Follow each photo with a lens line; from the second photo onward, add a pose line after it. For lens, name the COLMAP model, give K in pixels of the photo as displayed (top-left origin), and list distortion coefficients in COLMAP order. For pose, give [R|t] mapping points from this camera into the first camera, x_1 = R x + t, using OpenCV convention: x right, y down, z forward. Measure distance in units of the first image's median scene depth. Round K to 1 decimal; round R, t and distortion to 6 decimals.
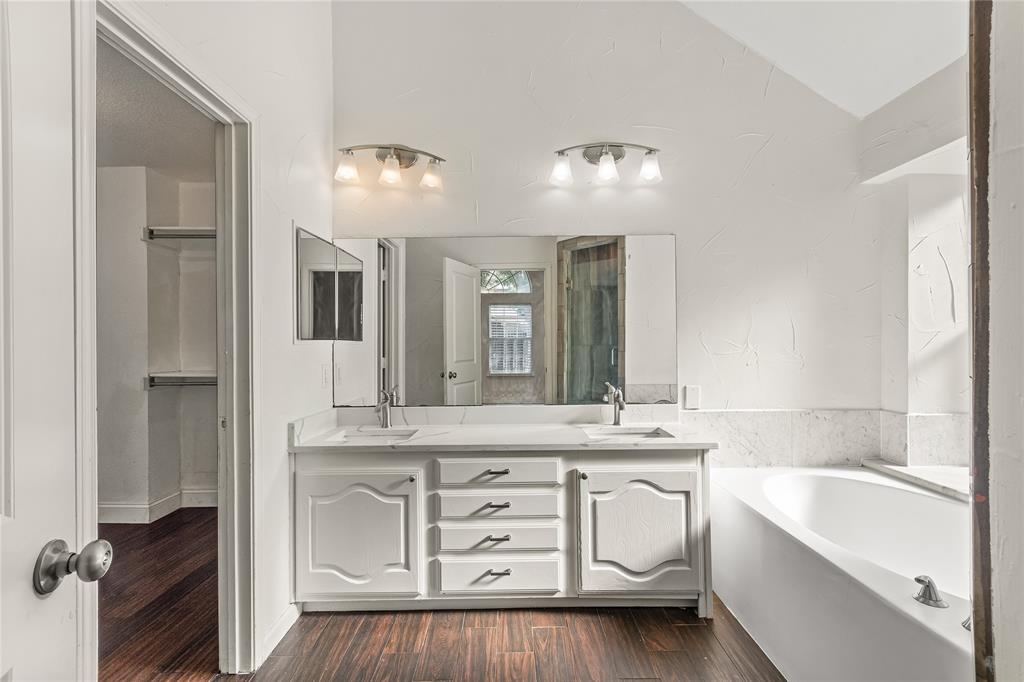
lens RADIAL K [[451.1, 0, 518.4], [0, 451.1, 342.2], [0, 0, 1]] dist [0.004559, 0.000728]
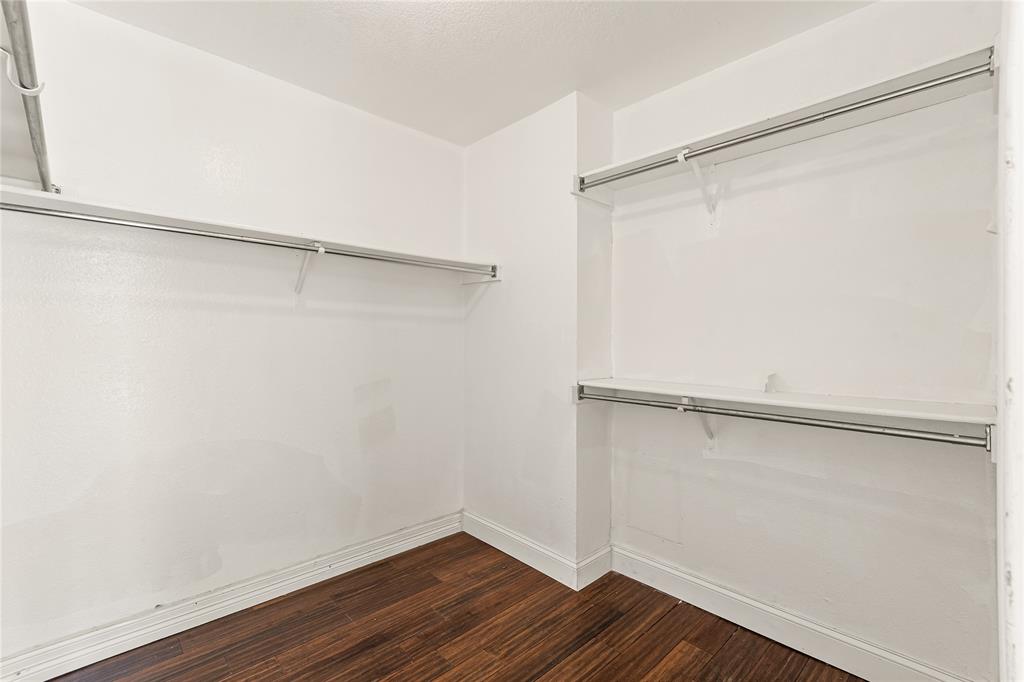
lens RADIAL K [[451.1, 0, 513.4], [0, 451.1, 339.8], [0, 0, 1]] dist [0.004559, 0.000728]
pose [[0.682487, 0.010503, -0.730822, -0.365430], [-0.006971, 0.999945, 0.007860, 0.000306], [0.730864, -0.000269, 0.682523, 0.439230]]
